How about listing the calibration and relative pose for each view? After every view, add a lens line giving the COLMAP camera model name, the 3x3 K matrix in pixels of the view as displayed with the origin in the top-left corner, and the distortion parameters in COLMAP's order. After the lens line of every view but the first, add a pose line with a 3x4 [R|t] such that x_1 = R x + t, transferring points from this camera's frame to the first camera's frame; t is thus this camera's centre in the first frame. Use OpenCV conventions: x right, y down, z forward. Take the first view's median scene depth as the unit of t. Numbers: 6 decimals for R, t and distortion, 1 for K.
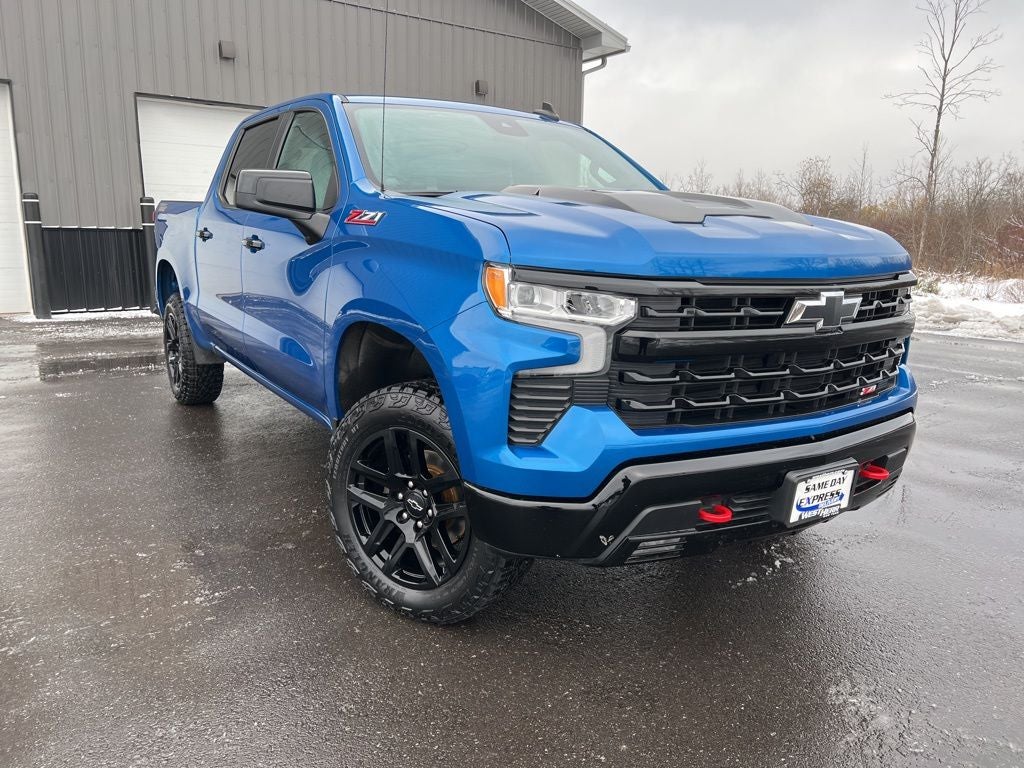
lens RADIAL K [[801.4, 0, 515.9], [0, 801.4, 385.5], [0, 0, 1]] dist [0.050439, -0.069073]
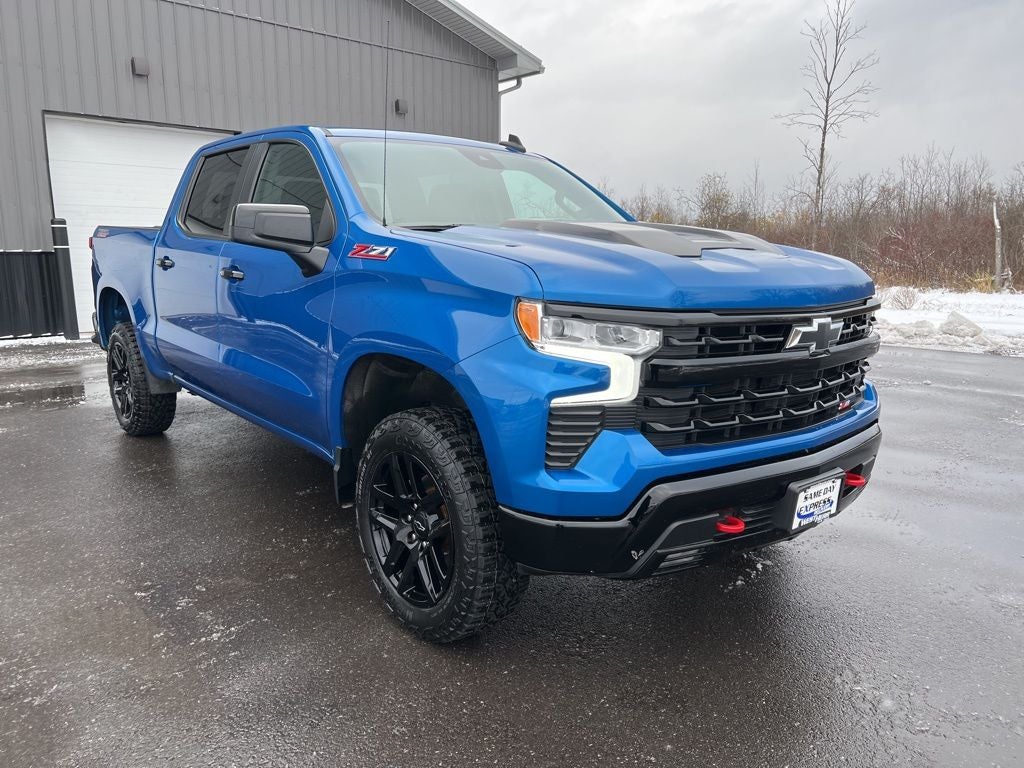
lens RADIAL K [[801.4, 0, 515.9], [0, 801.4, 385.5], [0, 0, 1]] dist [0.050439, -0.069073]
pose [[0.992802, -0.029561, 0.116066, -0.124804], [0.031374, 0.999412, -0.013828, -0.017434], [-0.115589, 0.017370, 0.993145, -0.037896]]
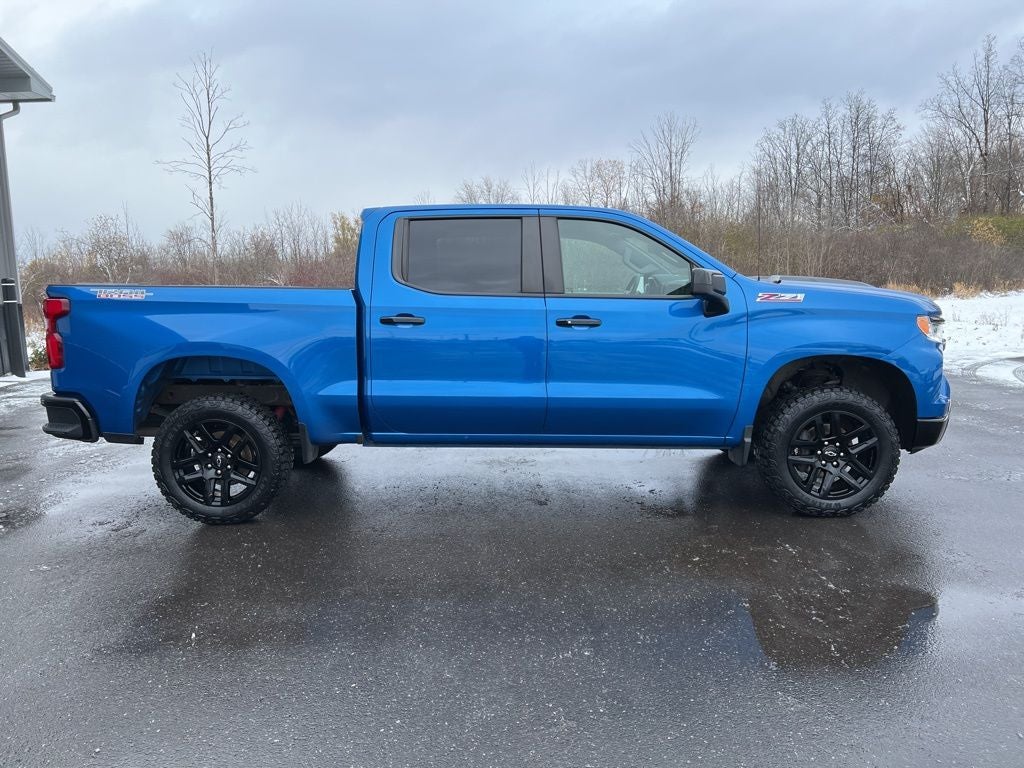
lens RADIAL K [[801.4, 0, 515.9], [0, 801.4, 385.5], [0, 0, 1]] dist [0.050439, -0.069073]
pose [[0.518805, -0.134204, 0.844293, -2.434621], [0.185941, 0.981672, 0.041784, -0.249532], [-0.834426, 0.135311, 0.534251, 0.756842]]
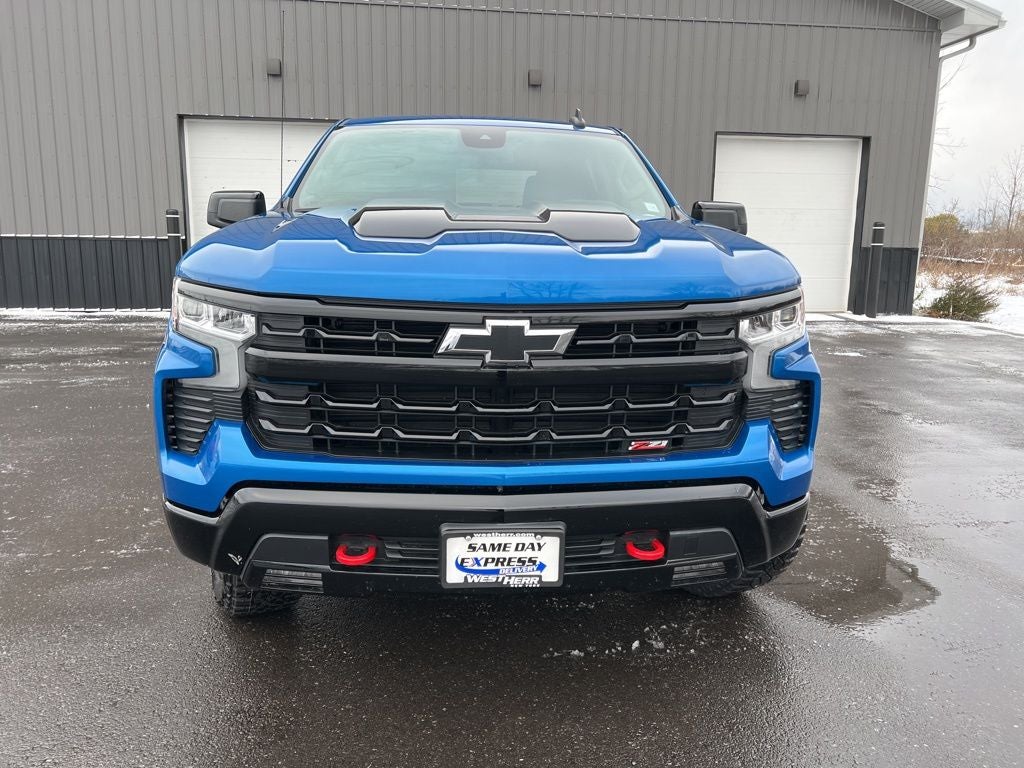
lens RADIAL K [[795.7, 0, 512.0], [0, 795.7, 384.0], [0, 0, 1]] dist [0.078264, -0.083581]
pose [[0.871833, 0.086476, -0.482108, 0.647674], [-0.094226, 0.995517, 0.008170, -0.045591], [0.480654, 0.038304, 0.876073, 0.219828]]
